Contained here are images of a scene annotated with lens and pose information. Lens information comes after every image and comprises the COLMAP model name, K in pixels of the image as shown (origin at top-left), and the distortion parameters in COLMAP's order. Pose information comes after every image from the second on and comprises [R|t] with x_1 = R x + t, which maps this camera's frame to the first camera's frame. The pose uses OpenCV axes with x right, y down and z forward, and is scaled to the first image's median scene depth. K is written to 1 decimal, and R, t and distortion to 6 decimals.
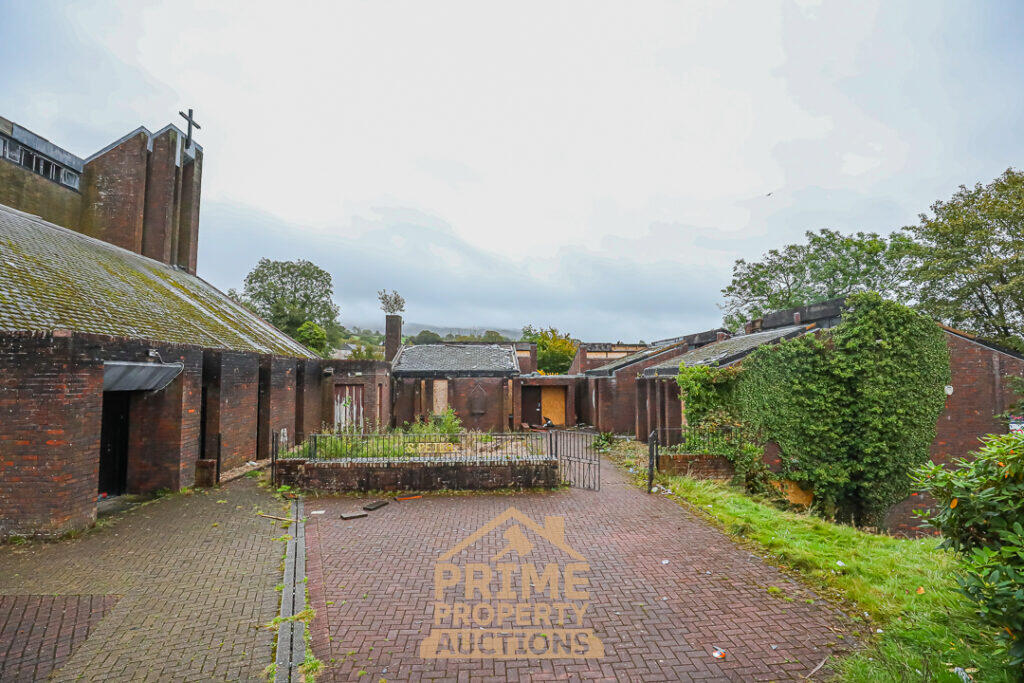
lens RADIAL K [[481.2, 0, 512.0], [0, 481.2, 341.5], [0, 0, 1]] dist [-0.025361, -0.000058]
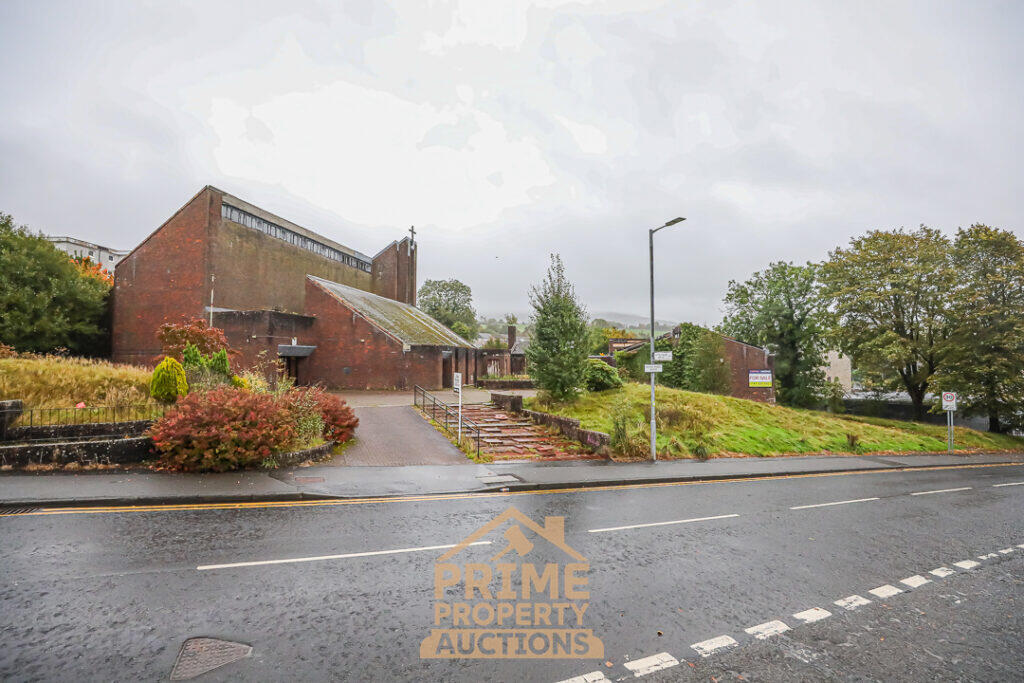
lens RADIAL K [[481.2, 0, 512.0], [0, 481.2, 341.5], [0, 0, 1]] dist [-0.025361, -0.000058]
pose [[0.968749, -0.010014, -0.247842, 0.240914], [0.018160, 0.999367, 0.030605, -0.049758], [0.247379, -0.034149, 0.968317, -0.907928]]
